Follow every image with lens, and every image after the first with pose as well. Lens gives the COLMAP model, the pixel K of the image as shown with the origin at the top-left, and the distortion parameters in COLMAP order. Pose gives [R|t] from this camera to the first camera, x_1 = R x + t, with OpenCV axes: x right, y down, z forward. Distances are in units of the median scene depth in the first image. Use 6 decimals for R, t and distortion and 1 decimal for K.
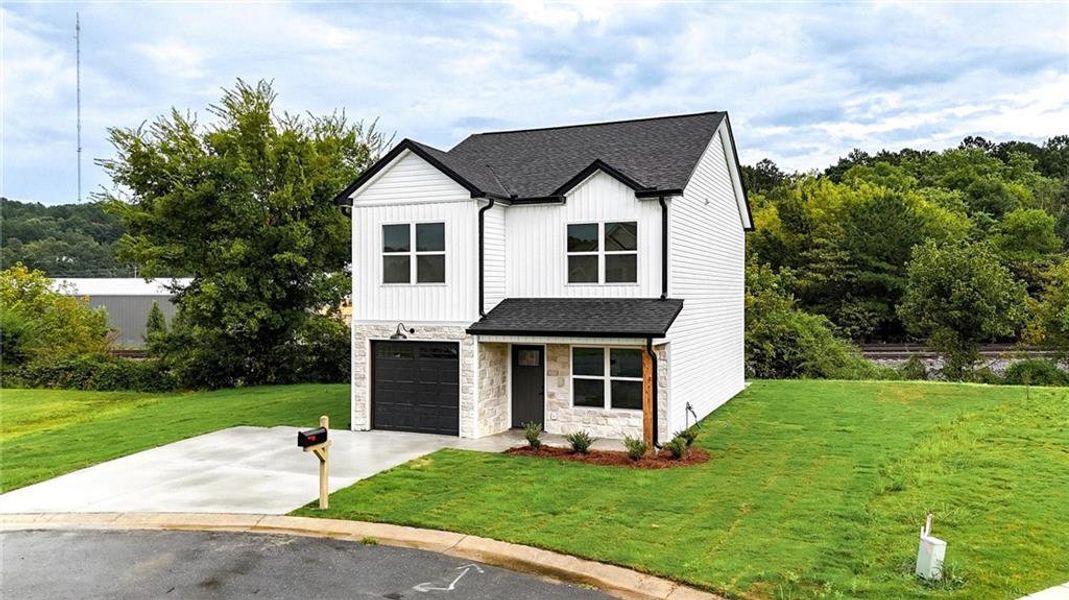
lens RADIAL K [[795.6, 0, 534.5], [0, 795.6, 300.0], [0, 0, 1]] dist [0.075396, -0.078207]
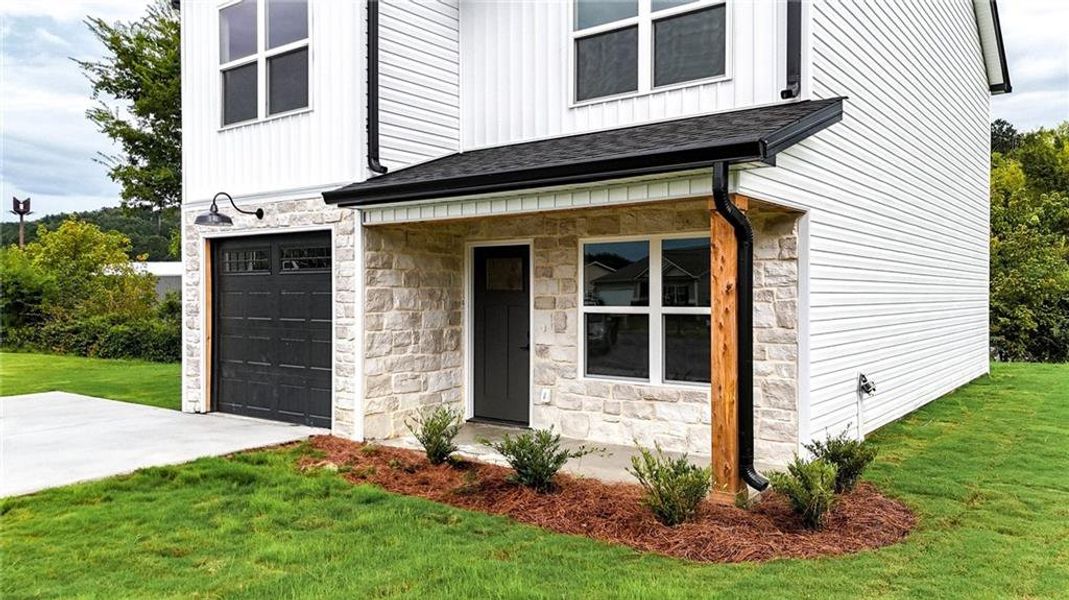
lens RADIAL K [[781.1, 0, 534.5], [0, 781.1, 300.0], [0, 0, 1]] dist [0.081887, -0.091287]
pose [[0.970645, 0.001130, -0.240512, 0.127579], [-0.001141, 0.999999, 0.000095, 0.091213], [0.240512, 0.000182, 0.970646, 0.564660]]
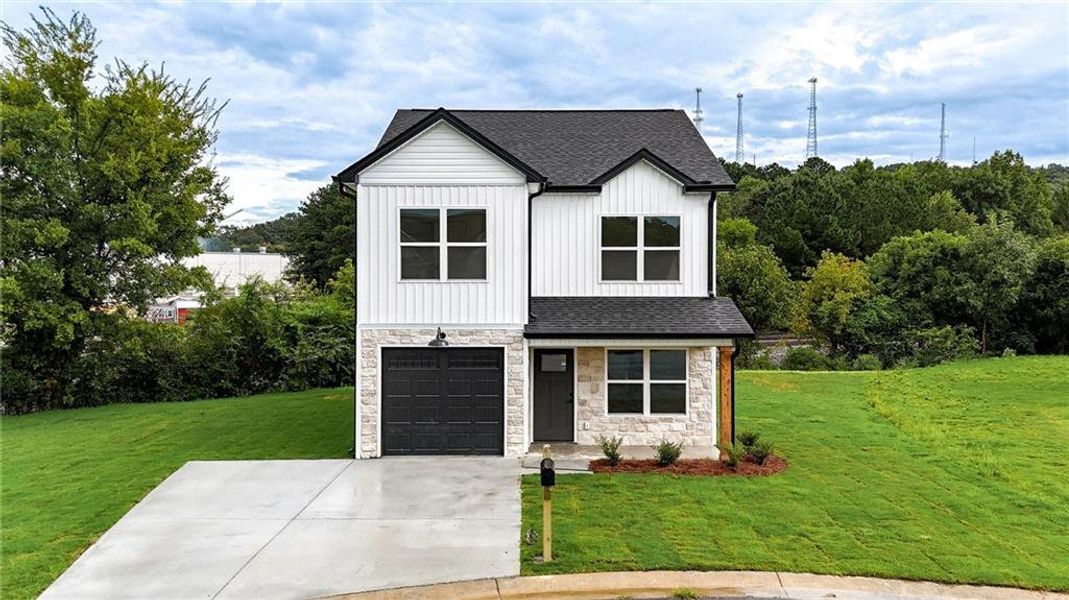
lens RADIAL K [[795.6, 0, 534.5], [0, 795.6, 300.0], [0, 0, 1]] dist [0.075396, -0.078207]
pose [[0.920376, -0.003117, 0.391022, -0.392299], [0.002023, 0.999993, 0.003210, -0.001665], [-0.391029, -0.002163, 0.920376, 0.181601]]
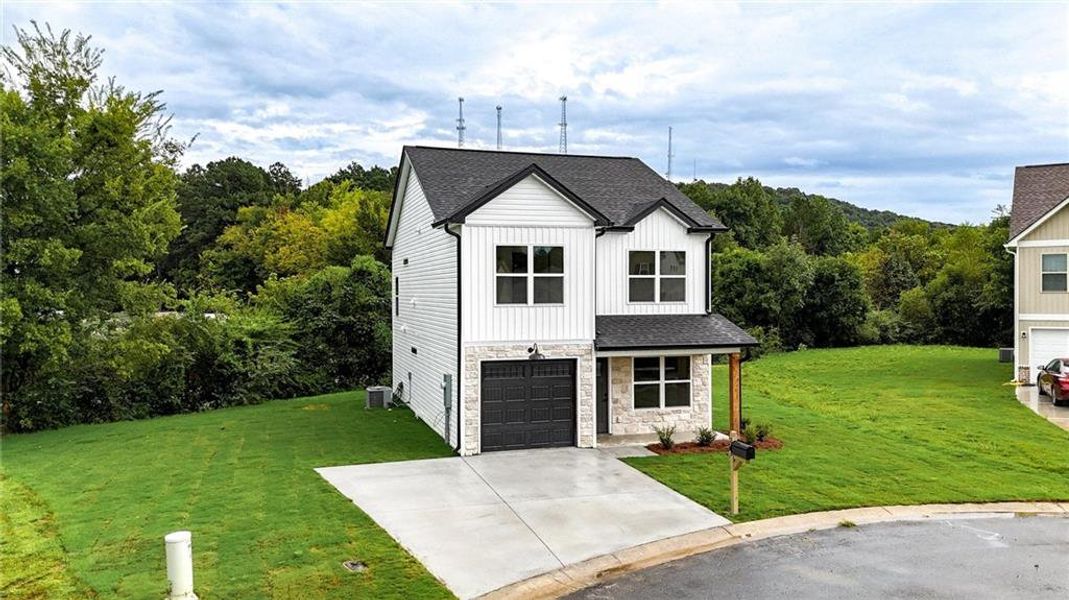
lens RADIAL K [[781.1, 0, 534.5], [0, 781.1, 300.0], [0, 0, 1]] dist [0.081887, -0.091287]
pose [[0.763239, -0.008804, 0.646056, -0.794393], [0.007698, 0.999960, 0.004532, -0.030429], [-0.646070, 0.001515, 0.763276, 0.227481]]
